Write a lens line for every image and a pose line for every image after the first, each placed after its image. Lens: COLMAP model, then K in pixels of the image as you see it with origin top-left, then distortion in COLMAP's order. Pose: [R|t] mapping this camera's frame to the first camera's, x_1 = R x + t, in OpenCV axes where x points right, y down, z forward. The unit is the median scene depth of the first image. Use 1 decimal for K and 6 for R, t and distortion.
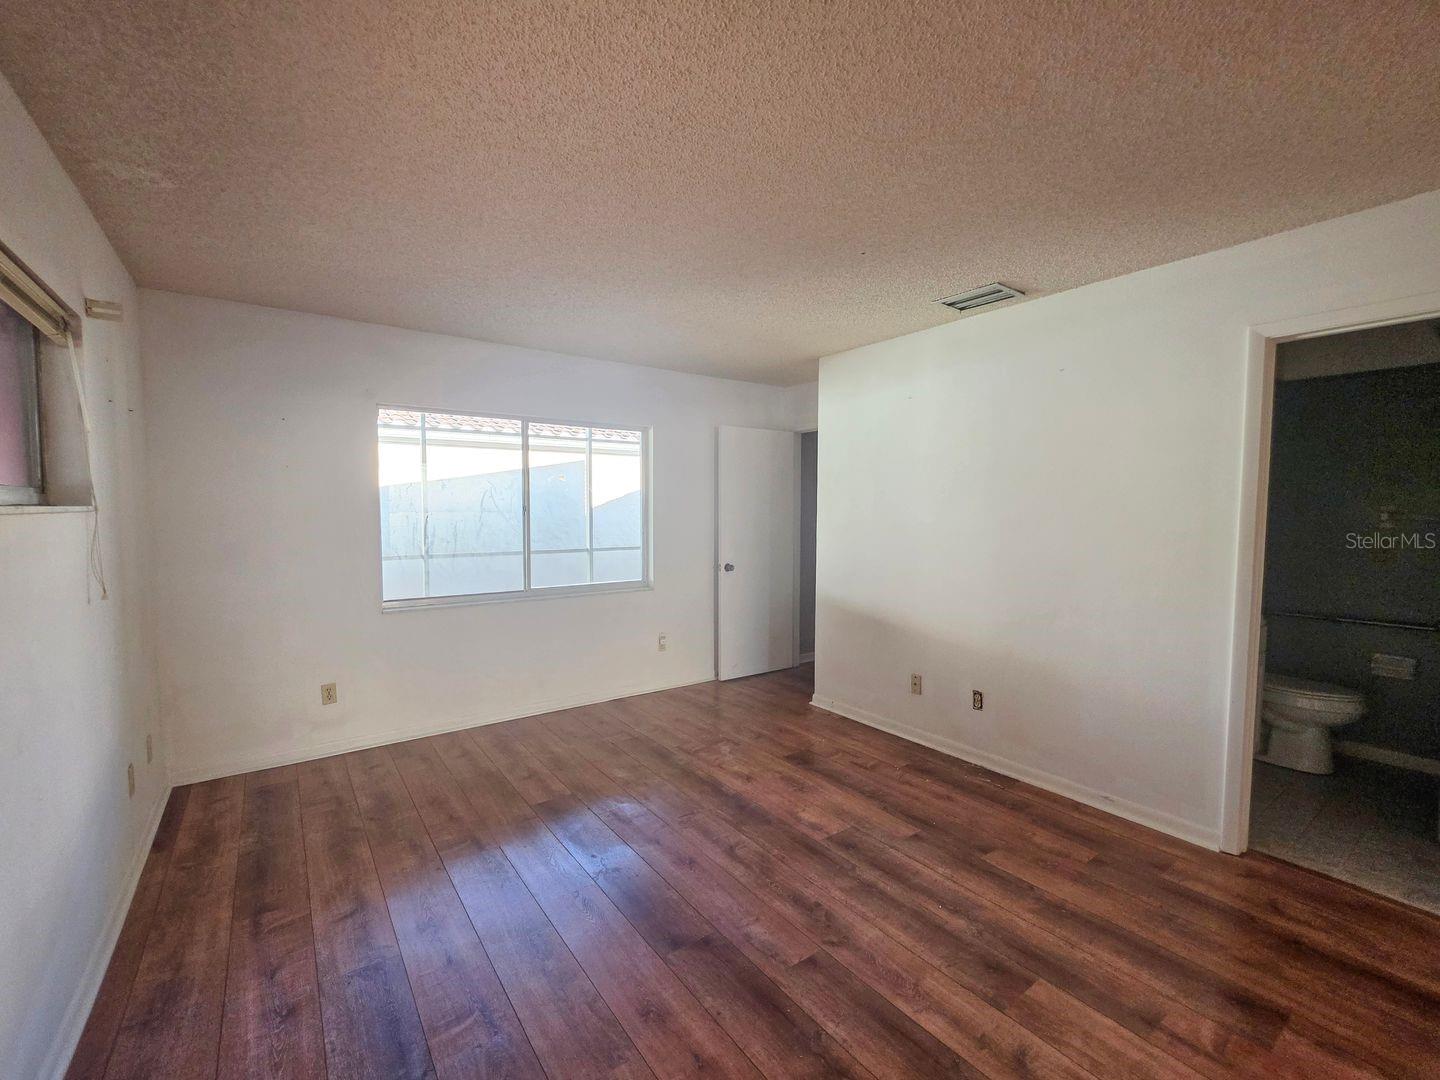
lens RADIAL K [[623.3, 0, 707.5], [0, 623.3, 546.6], [0, 0, 1]] dist [-0.002965, -0.000455]
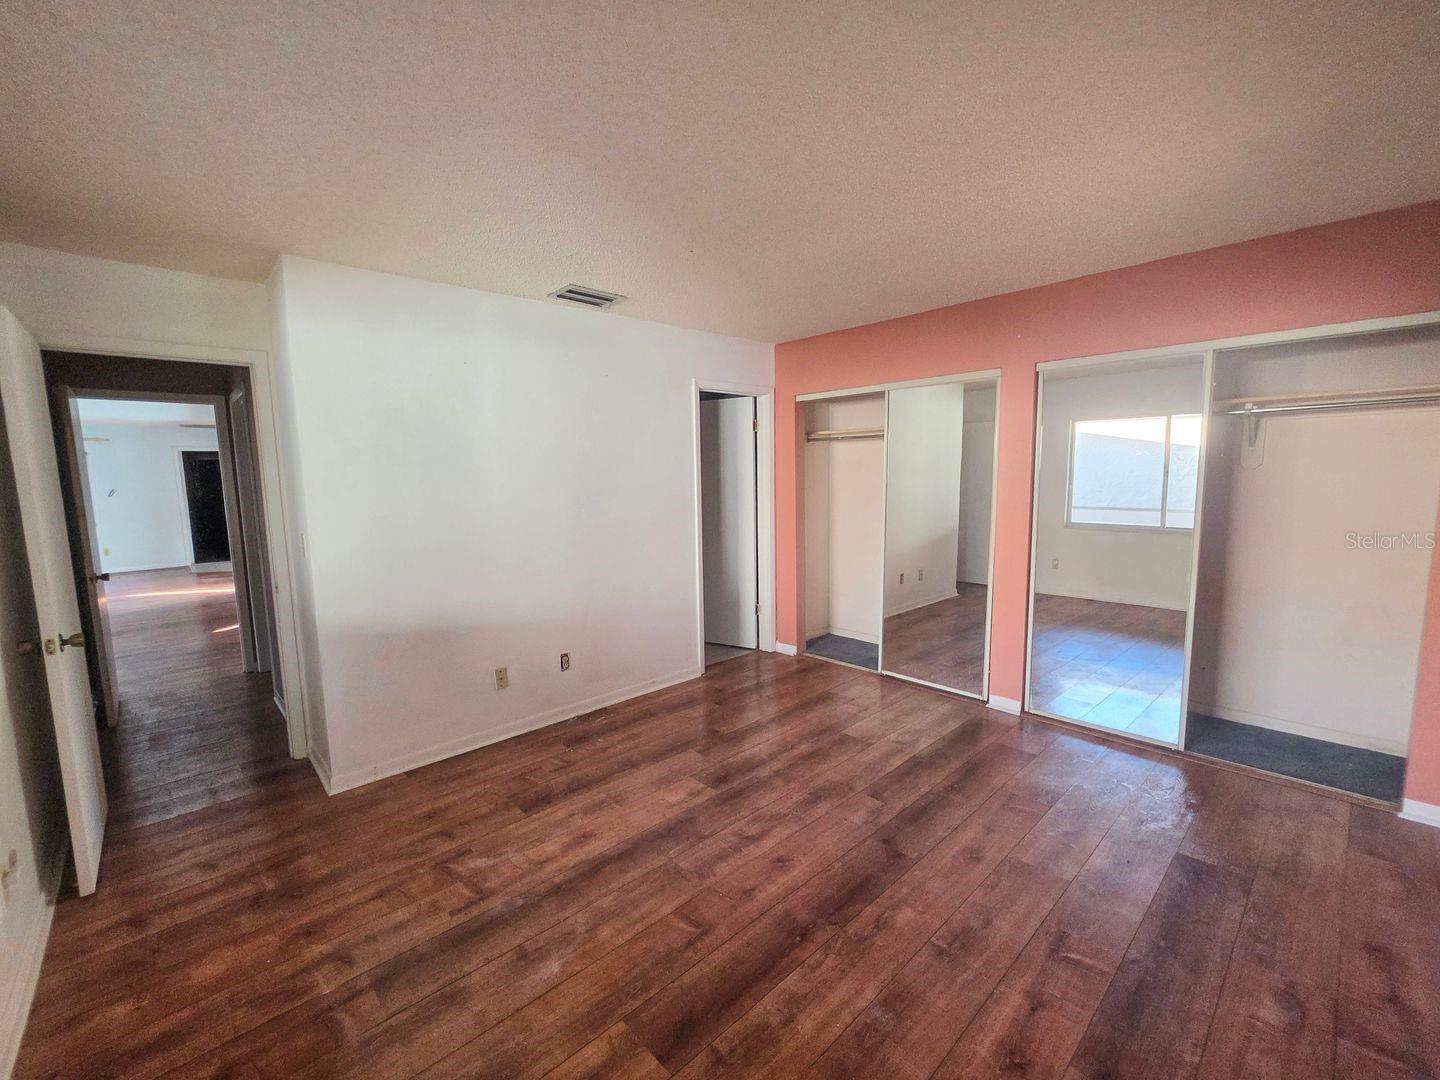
lens RADIAL K [[623.3, 0, 707.5], [0, 623.3, 546.6], [0, 0, 1]] dist [-0.002965, -0.000455]
pose [[-0.144039, -0.117521, 0.982569, -0.736998], [0.079407, 0.988348, 0.129853, -0.086455], [-0.986381, 0.096727, -0.133029, 0.980111]]
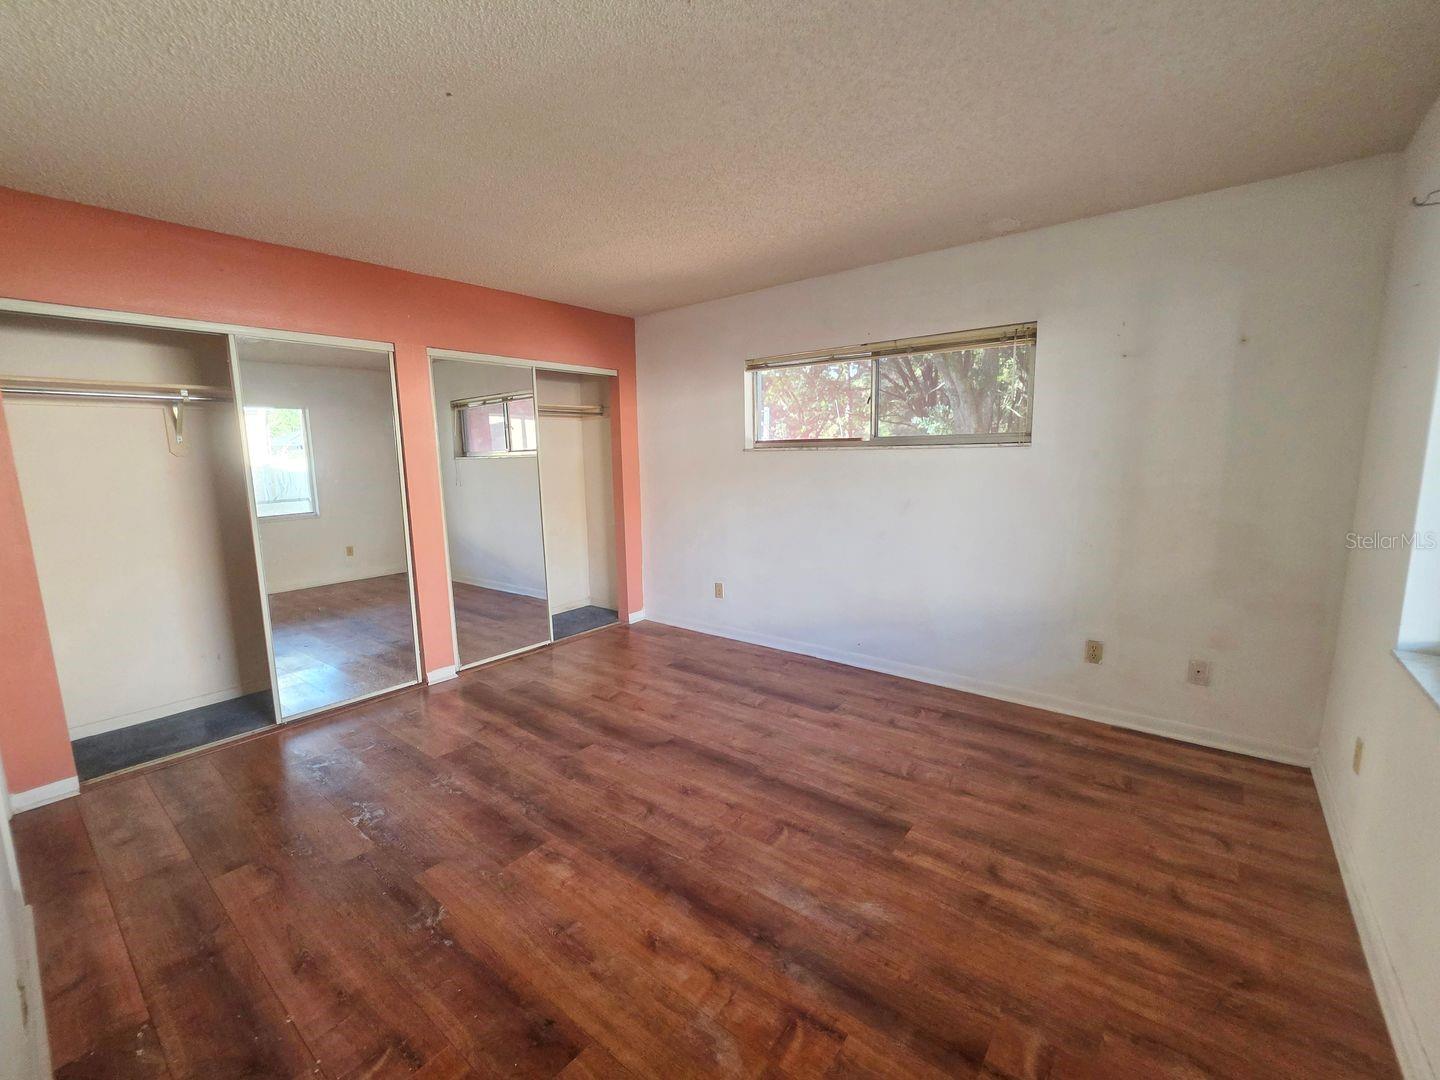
lens RADIAL K [[601.4, 0, 722.7], [0, 601.4, 544.9], [0, 0, 1]] dist [-0.001380, 0.000363]
pose [[-0.956916, 0.062568, -0.283542, 0.145017], [0.000582, 0.976919, 0.213610, -0.098138], [0.290363, 0.204241, -0.934866, 1.550979]]
